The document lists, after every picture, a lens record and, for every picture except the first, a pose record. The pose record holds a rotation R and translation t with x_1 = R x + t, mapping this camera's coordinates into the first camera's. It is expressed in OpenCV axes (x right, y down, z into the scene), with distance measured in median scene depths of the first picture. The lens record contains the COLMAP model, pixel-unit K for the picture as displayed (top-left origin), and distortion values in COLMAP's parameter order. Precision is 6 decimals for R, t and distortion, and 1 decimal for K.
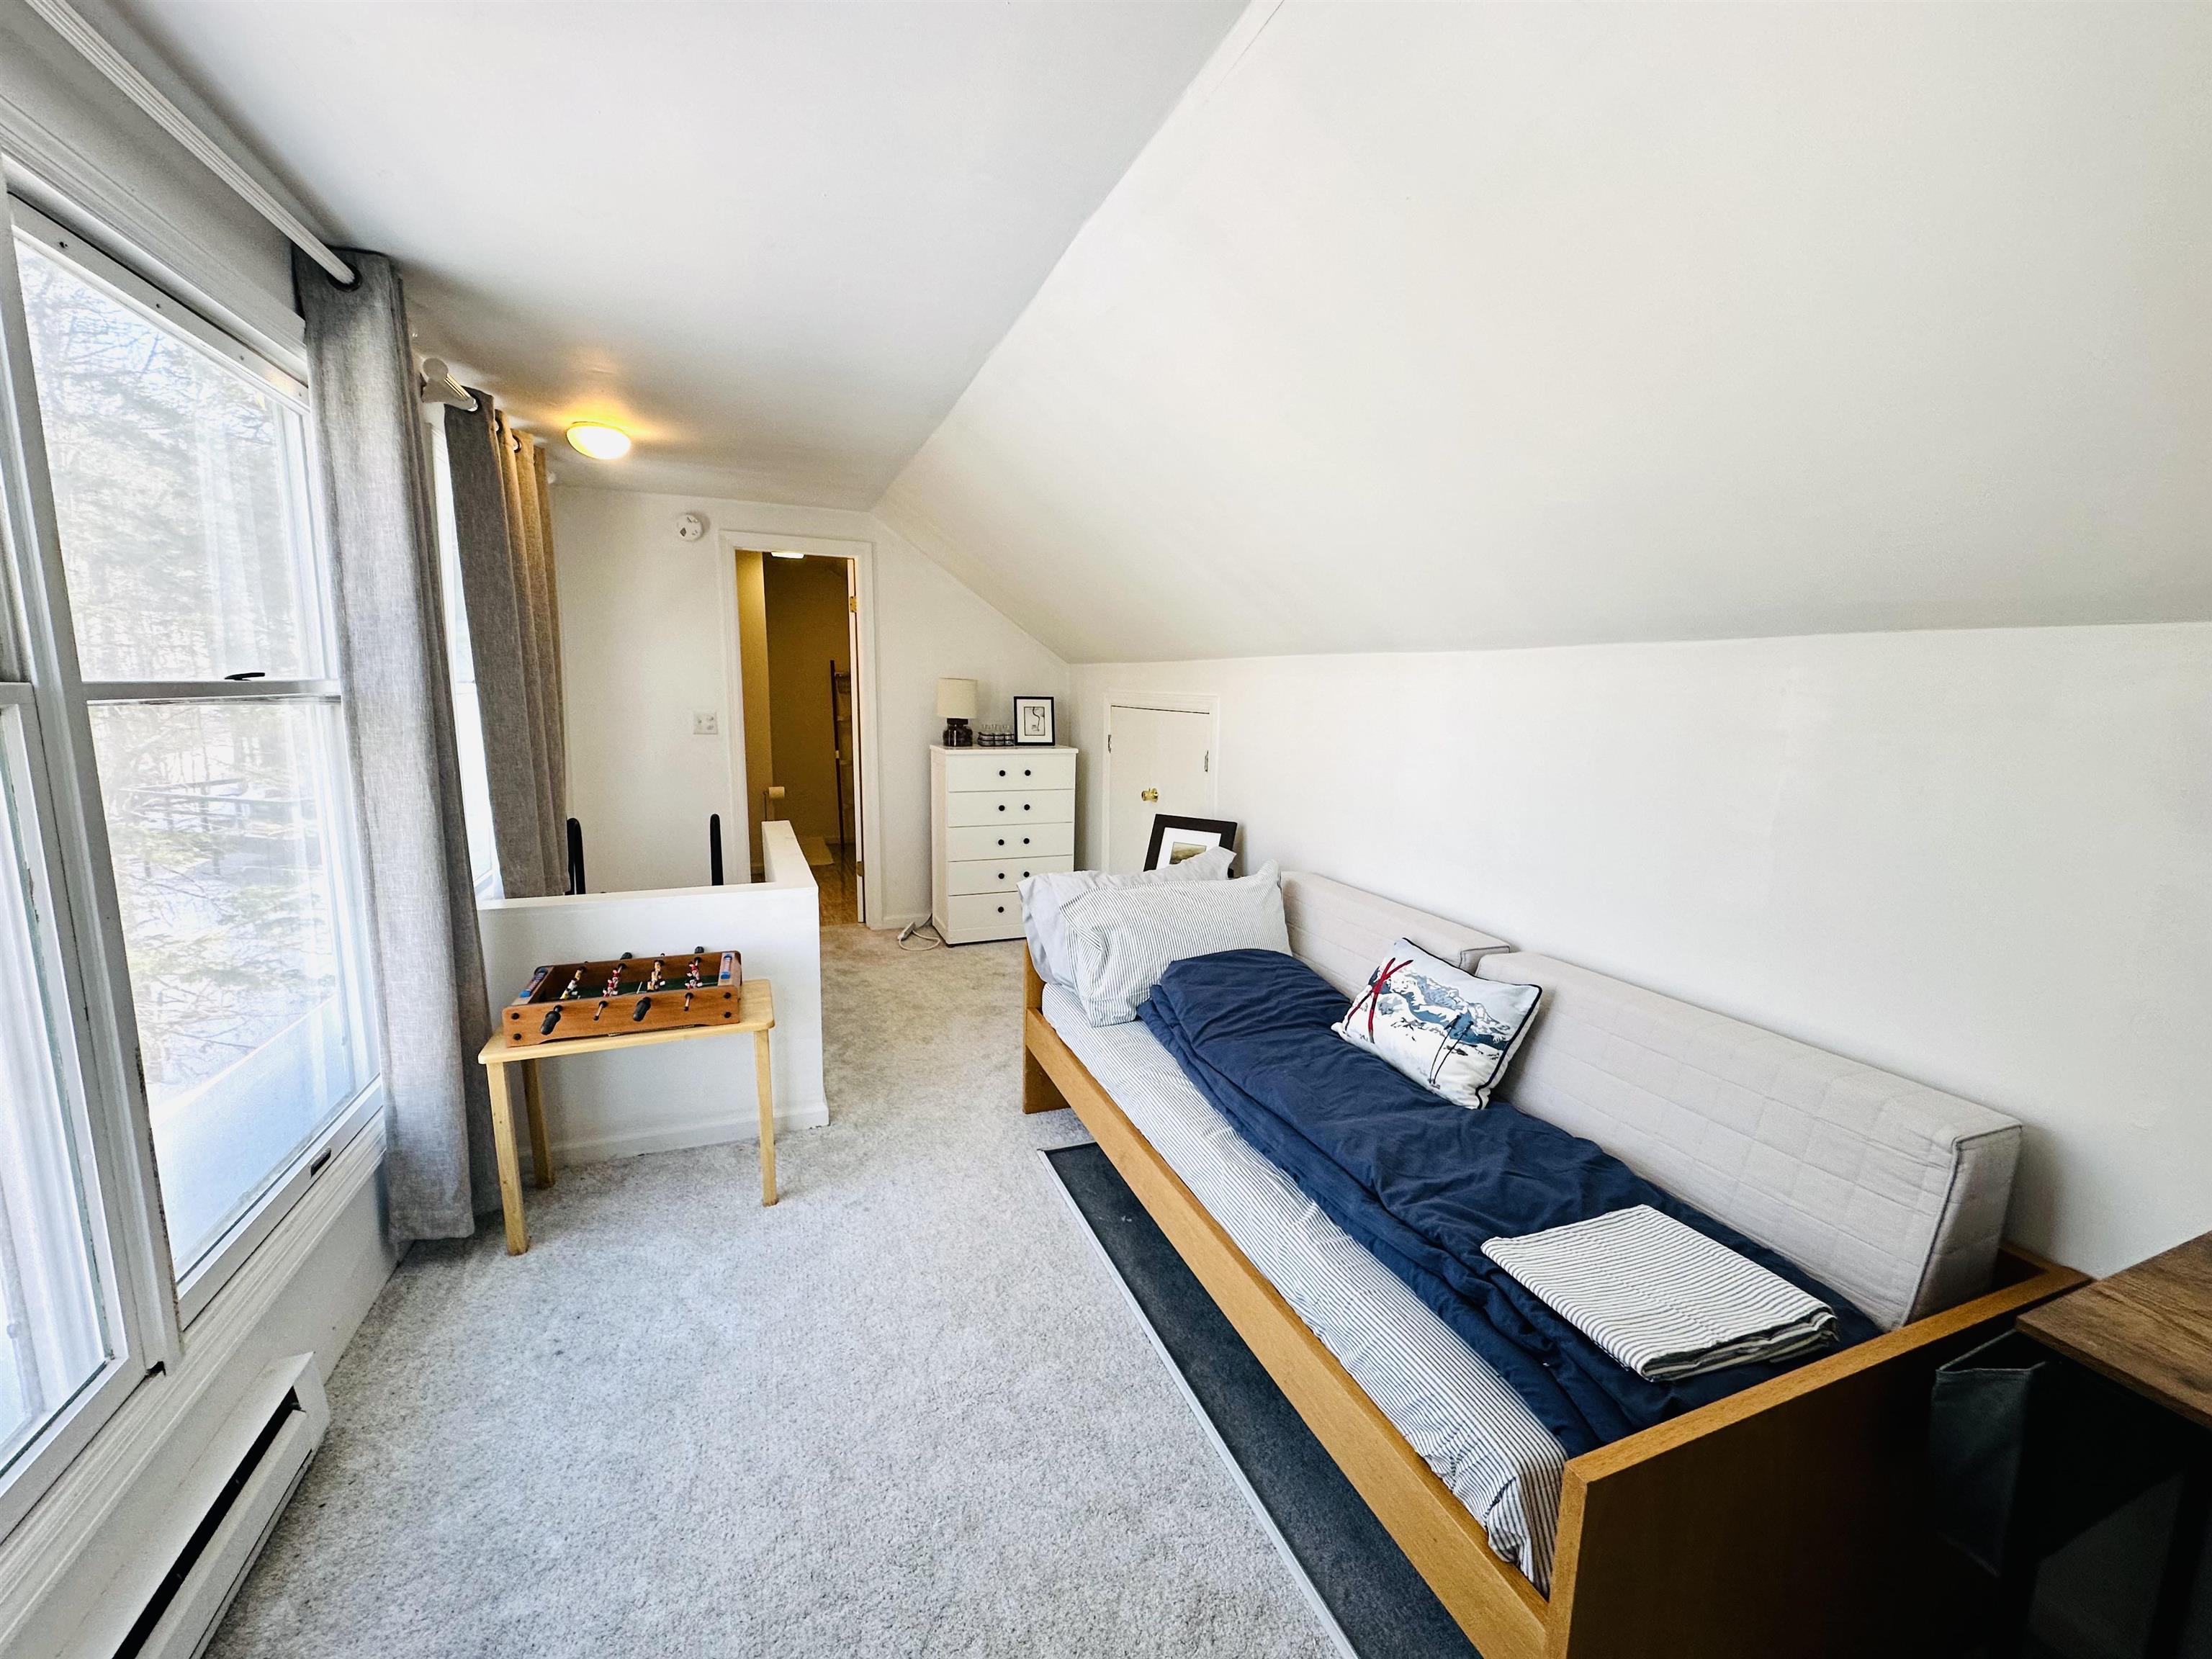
lens RADIAL K [[876.2, 0, 1105.0], [0, 876.2, 826.8], [0, 0, 1]] dist [-0.001100, -0.000236]
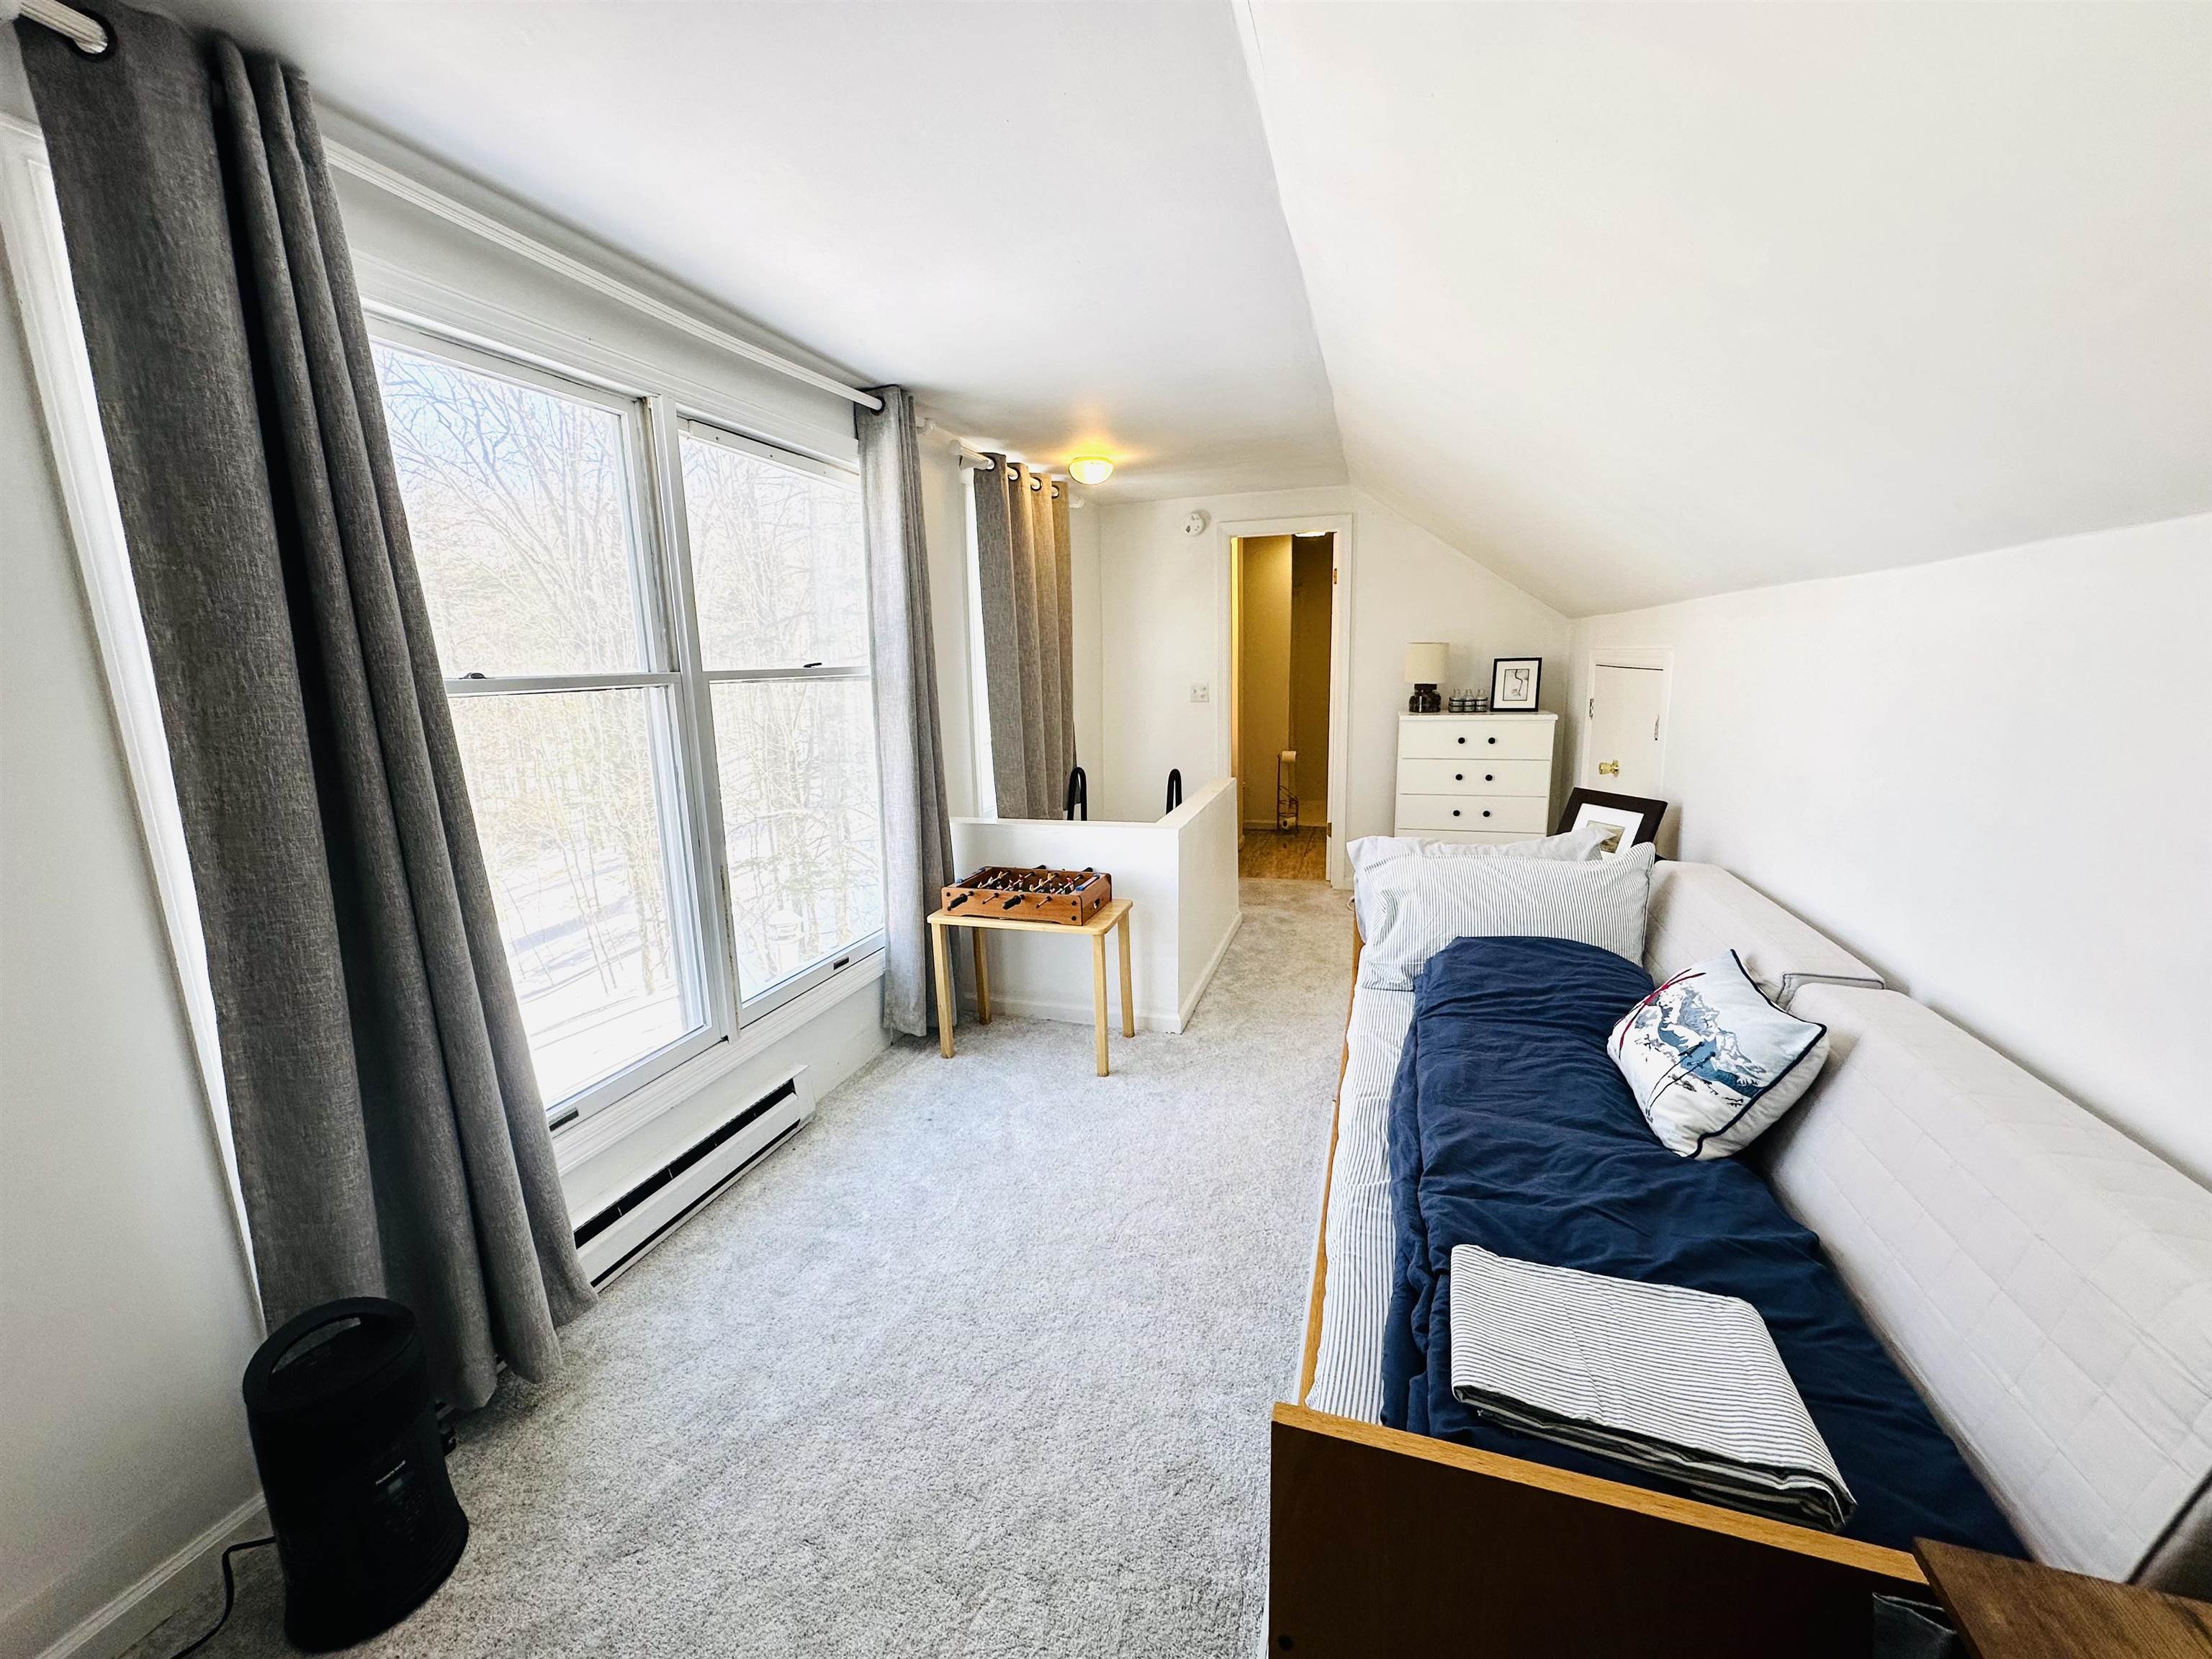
lens RADIAL K [[876.2, 0, 1105.0], [0, 876.2, 826.8], [0, 0, 1]] dist [-0.001100, -0.000236]
pose [[0.769075, 0.080989, -0.634007, 0.412497], [-0.060905, 0.996712, 0.053442, 0.010482], [0.636250, -0.002487, 0.771479, 0.041761]]
